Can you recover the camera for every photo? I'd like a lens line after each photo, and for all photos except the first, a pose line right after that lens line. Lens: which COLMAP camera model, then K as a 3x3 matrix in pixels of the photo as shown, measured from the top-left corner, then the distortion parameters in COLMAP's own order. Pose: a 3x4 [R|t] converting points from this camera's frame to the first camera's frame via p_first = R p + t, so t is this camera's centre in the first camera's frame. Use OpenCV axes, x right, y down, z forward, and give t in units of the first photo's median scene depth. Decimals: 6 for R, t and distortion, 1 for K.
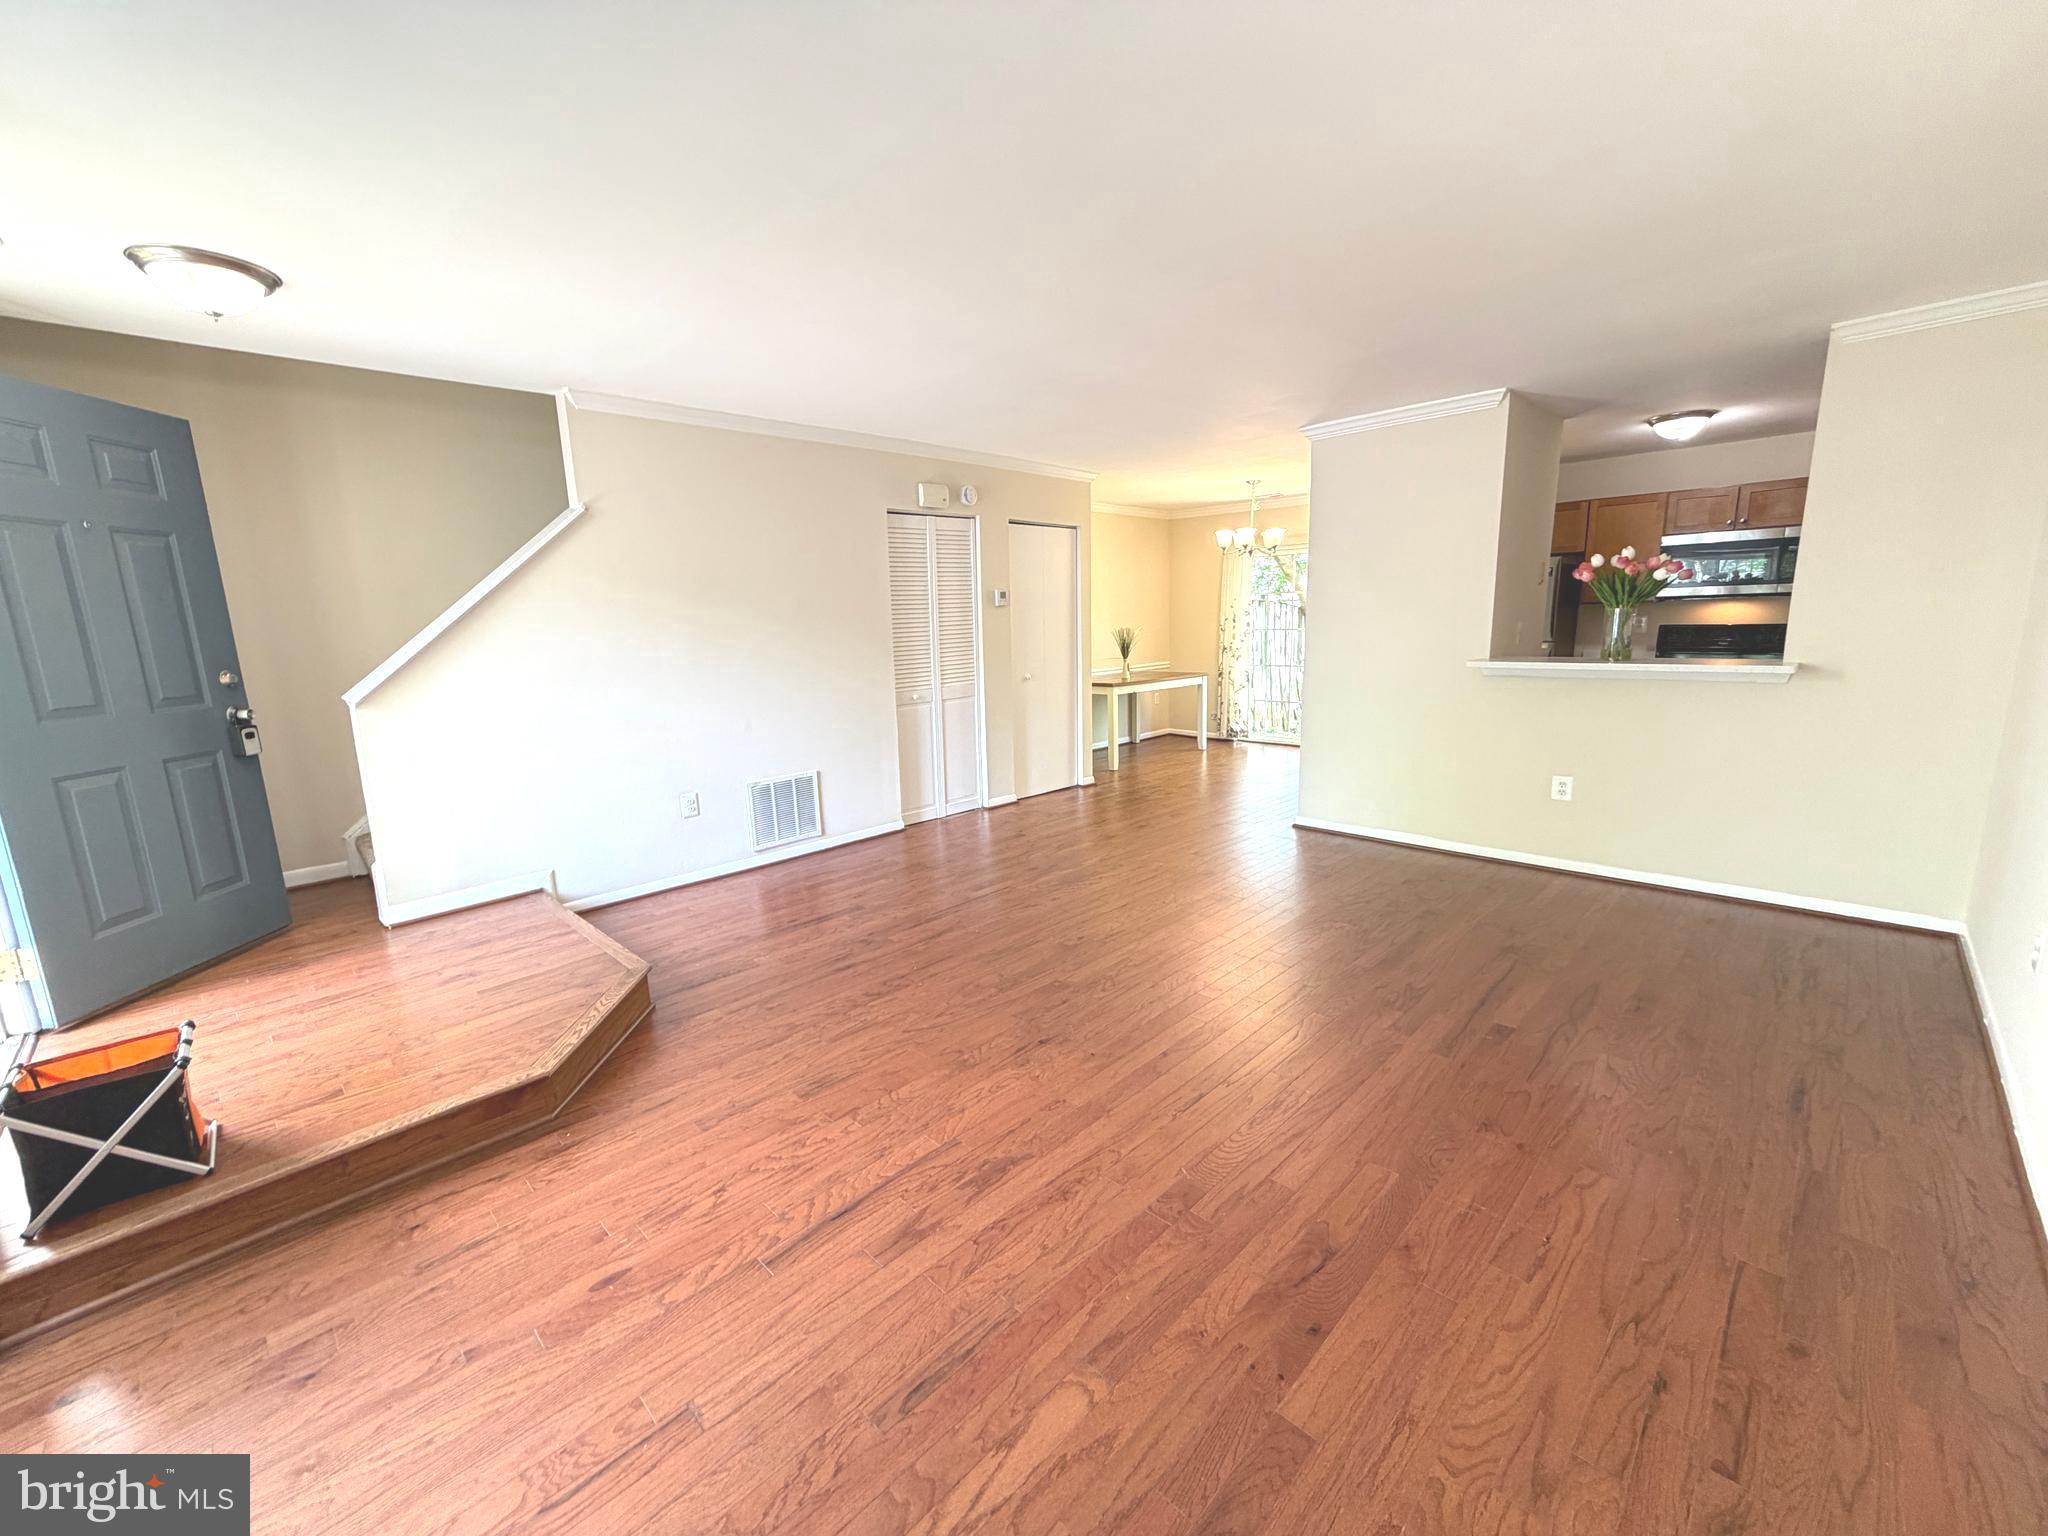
lens RADIAL K [[821.0, 0, 1016.7], [0, 821.0, 771.5], [0, 0, 1]] dist [-0.001074, 0.000632]
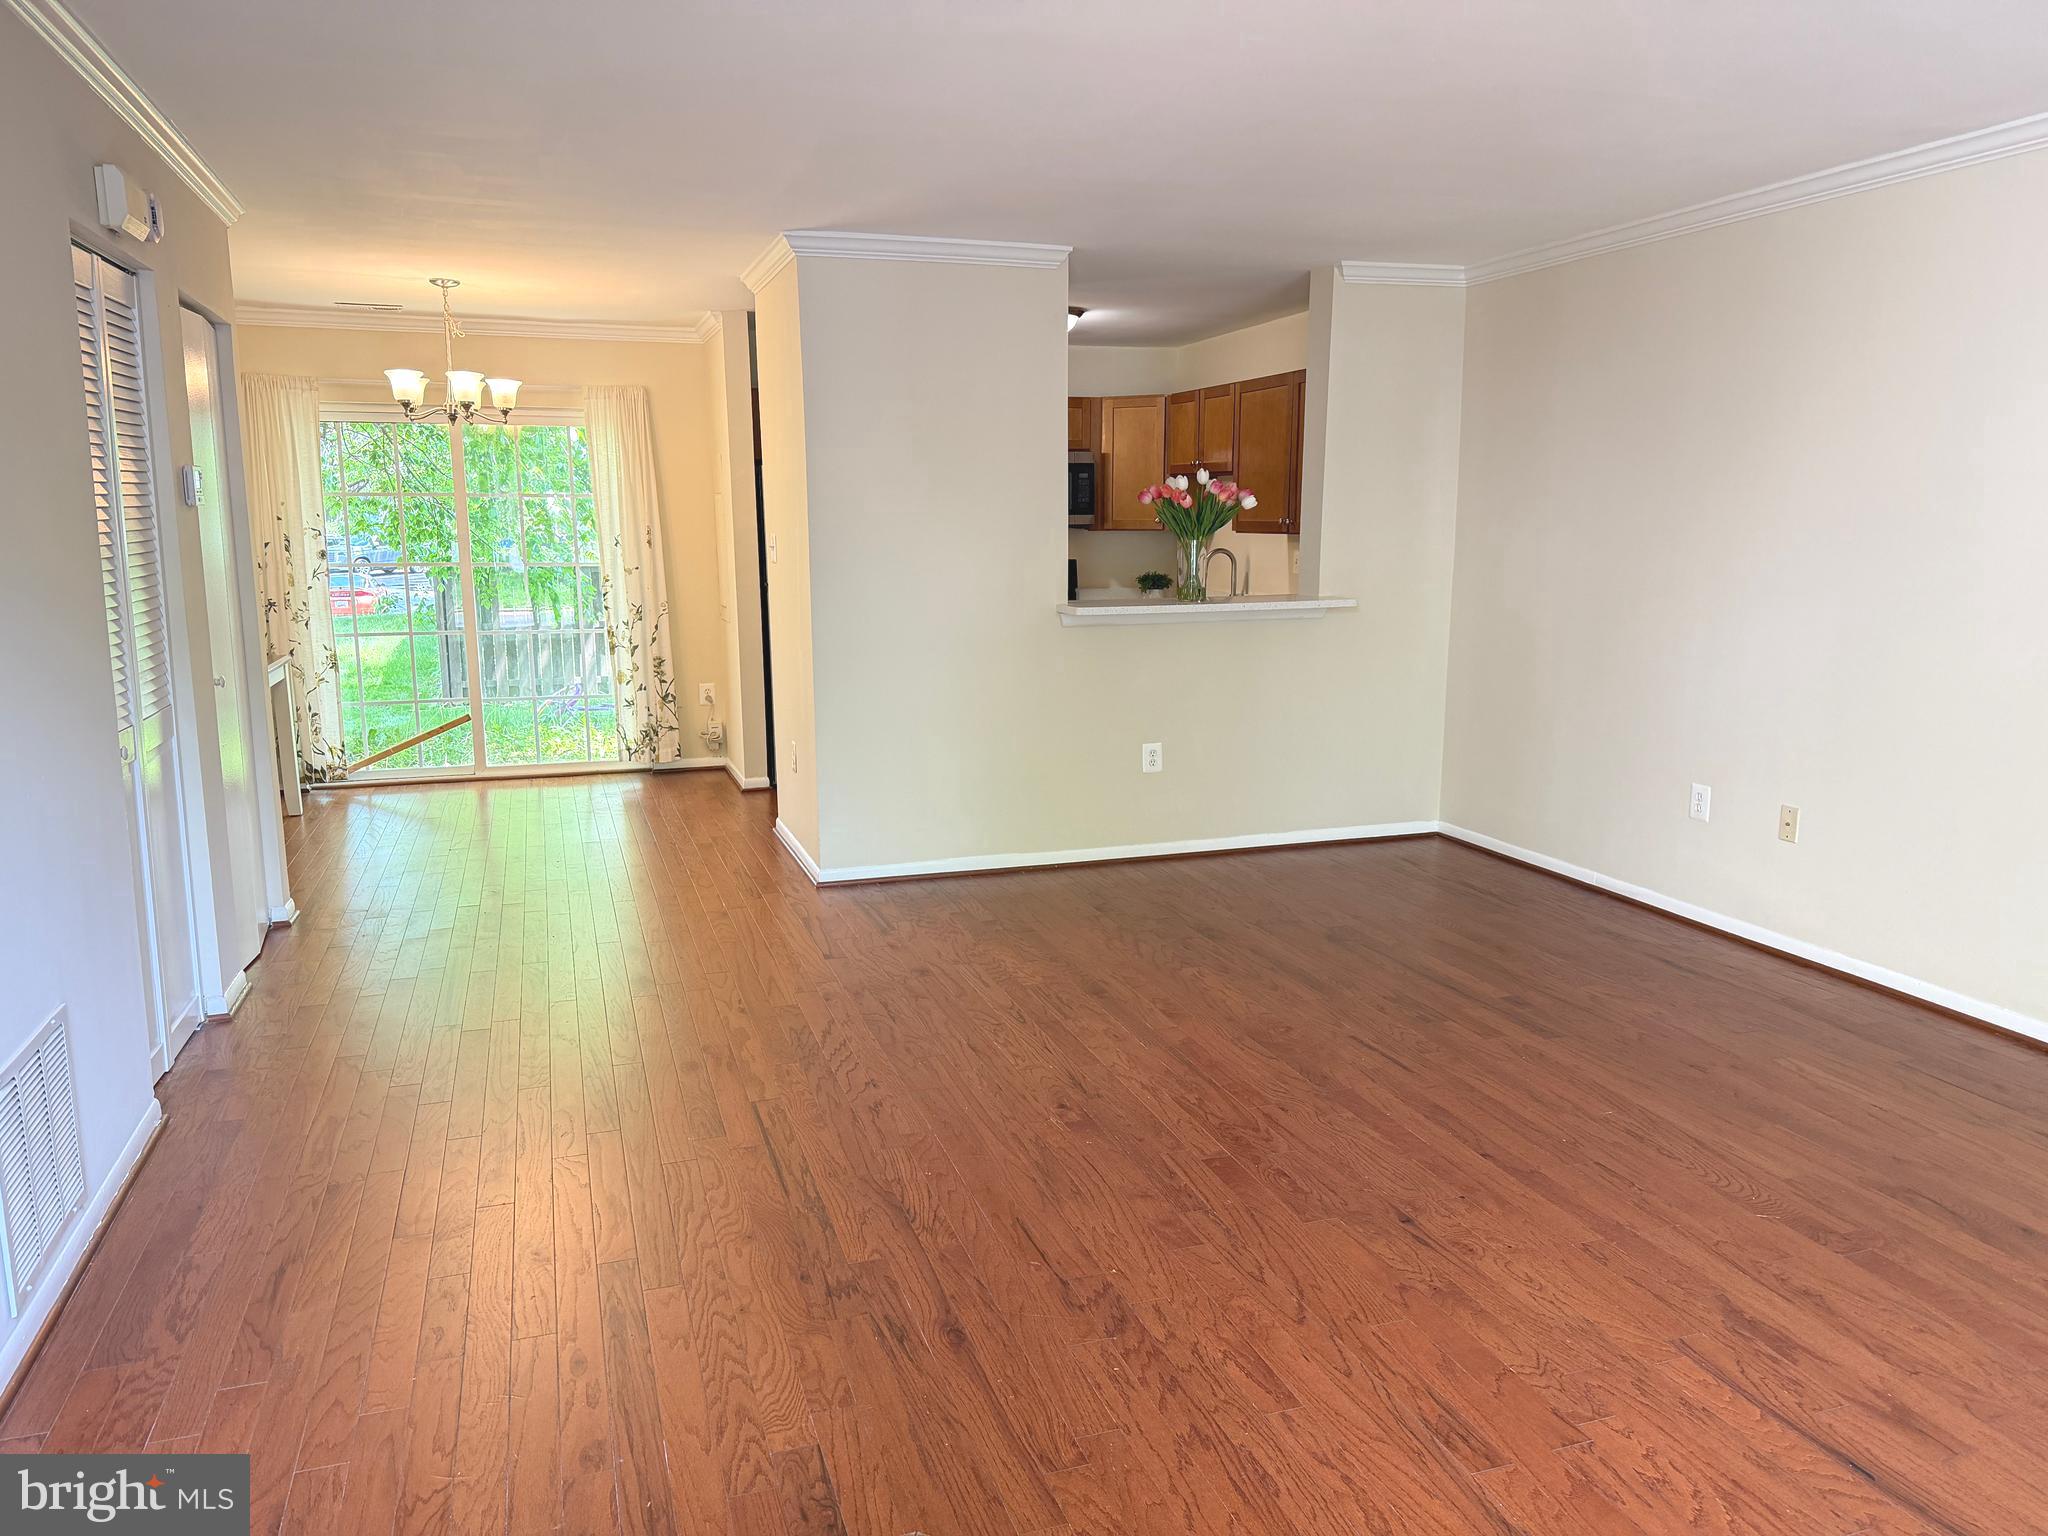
lens RADIAL K [[1439.0, 0, 1040.6], [0, 1439.0, 771.1], [0, 0, 1]] dist [0.061890, -0.067774]
pose [[0.437120, -0.130352, 0.889907, -0.579932], [0.157204, 0.985284, 0.067105, -0.070050], [-0.885558, 0.110564, 0.451179, 0.401173]]
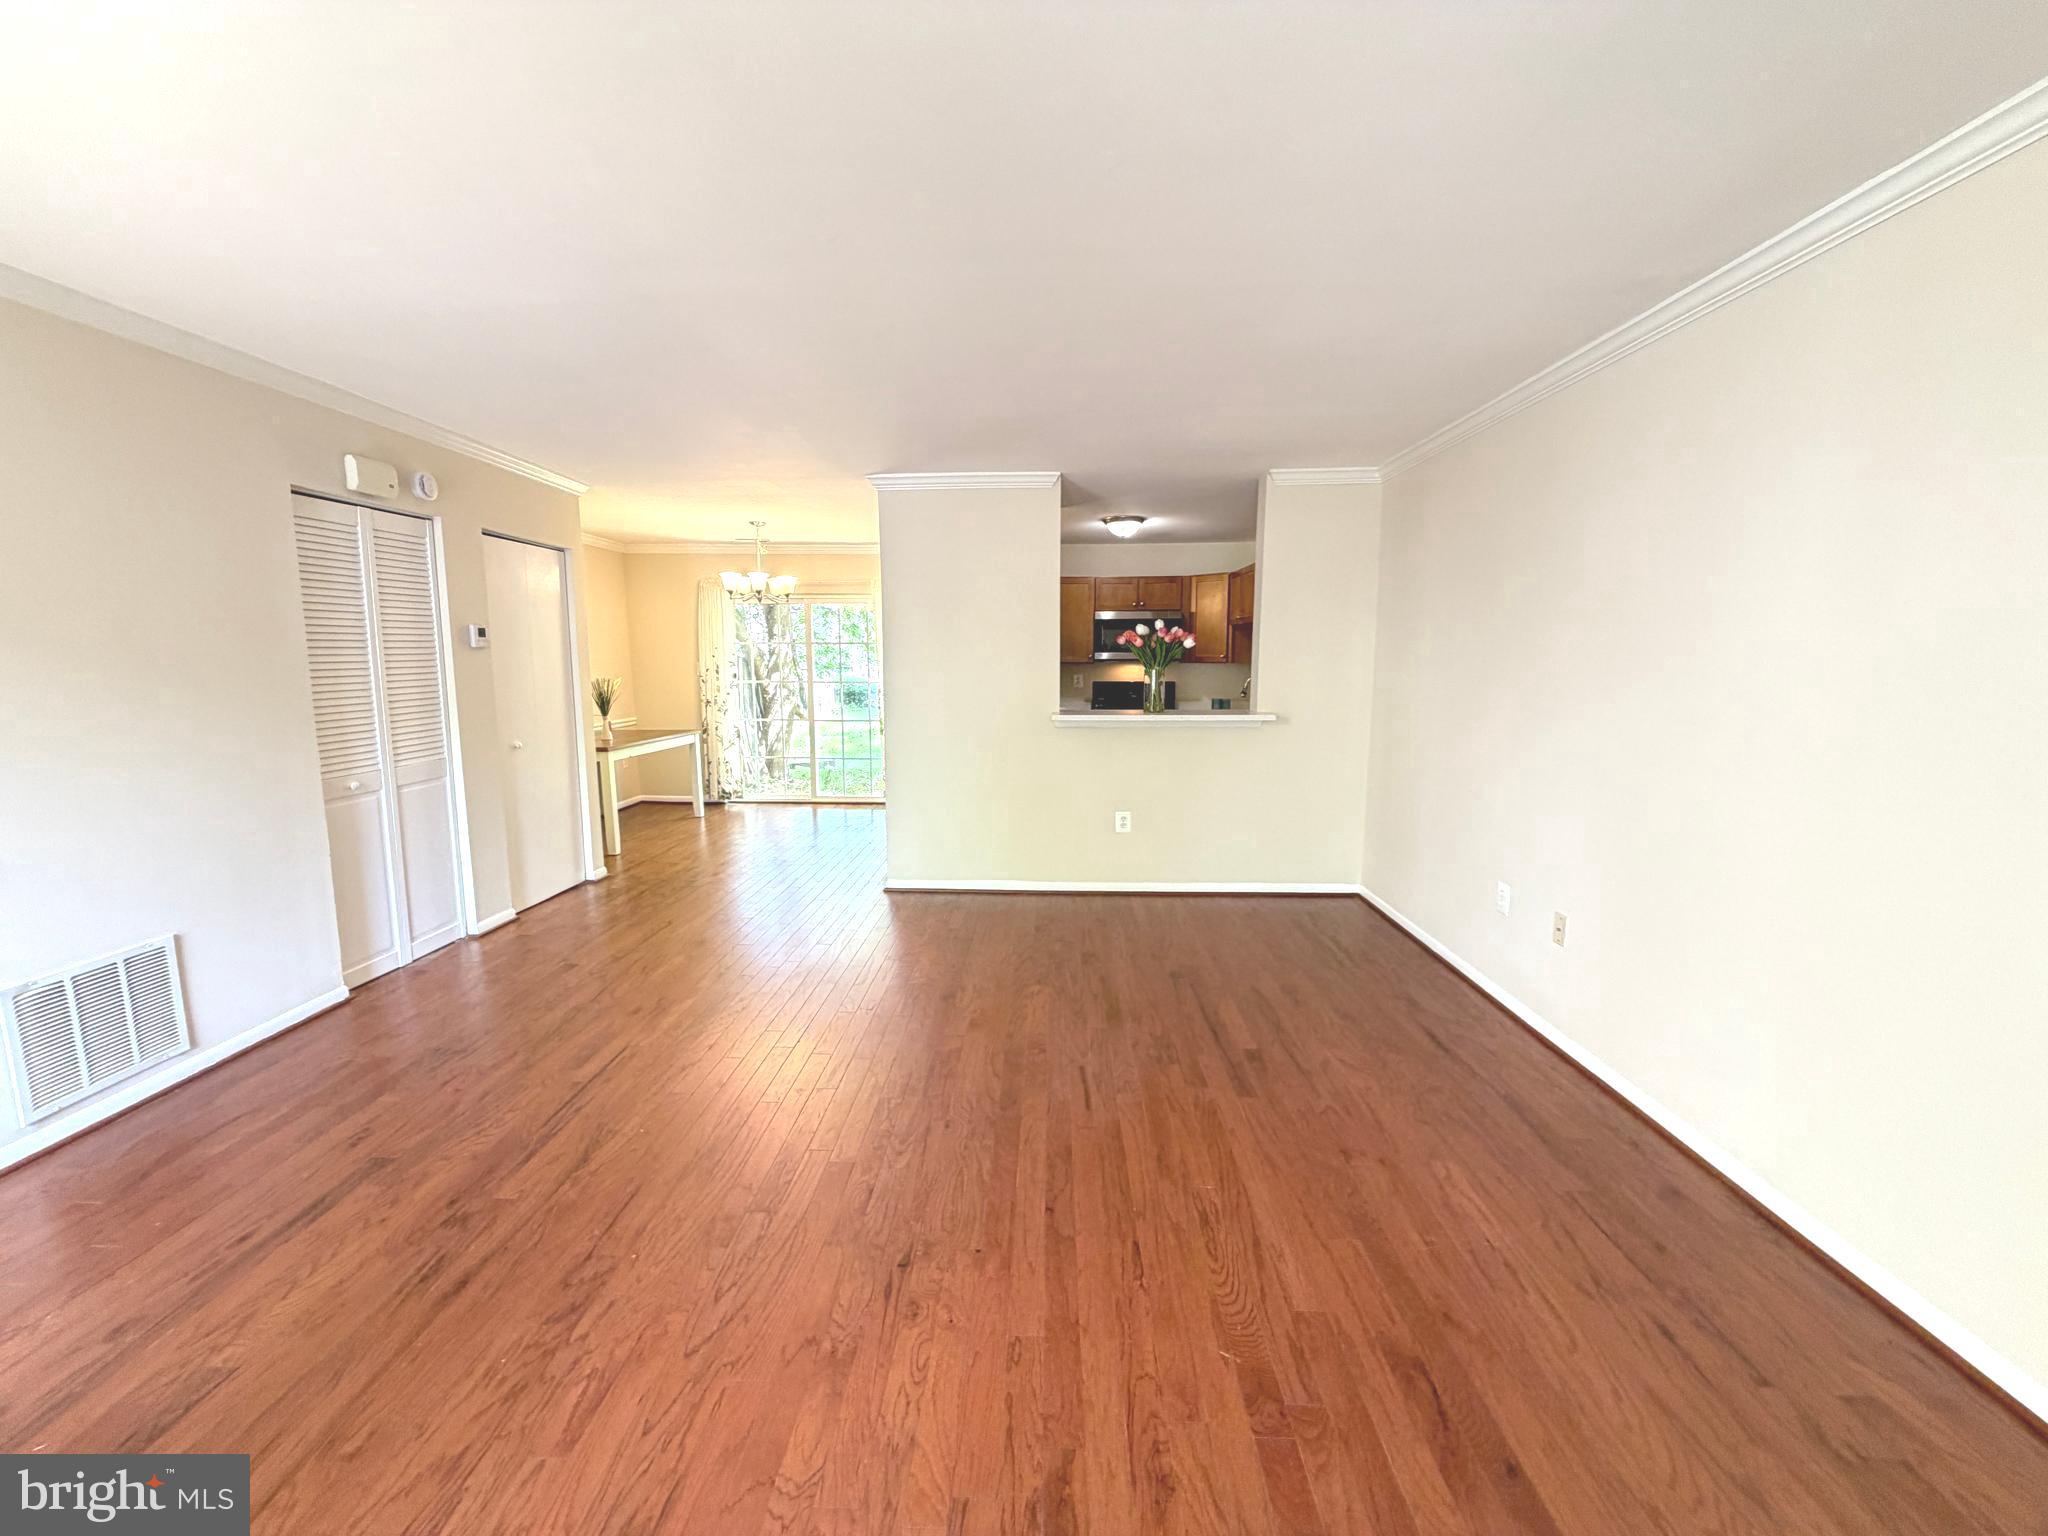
lens RADIAL K [[821.0, 0, 1019.8], [0, 821.0, 768.6], [0, 0, 1]] dist [-0.001074, 0.000632]
pose [[0.732669, -0.064109, 0.677559, -0.196759], [0.106273, 0.994118, -0.020856, -0.040277], [-0.672237, 0.087286, 0.735173, 0.210782]]
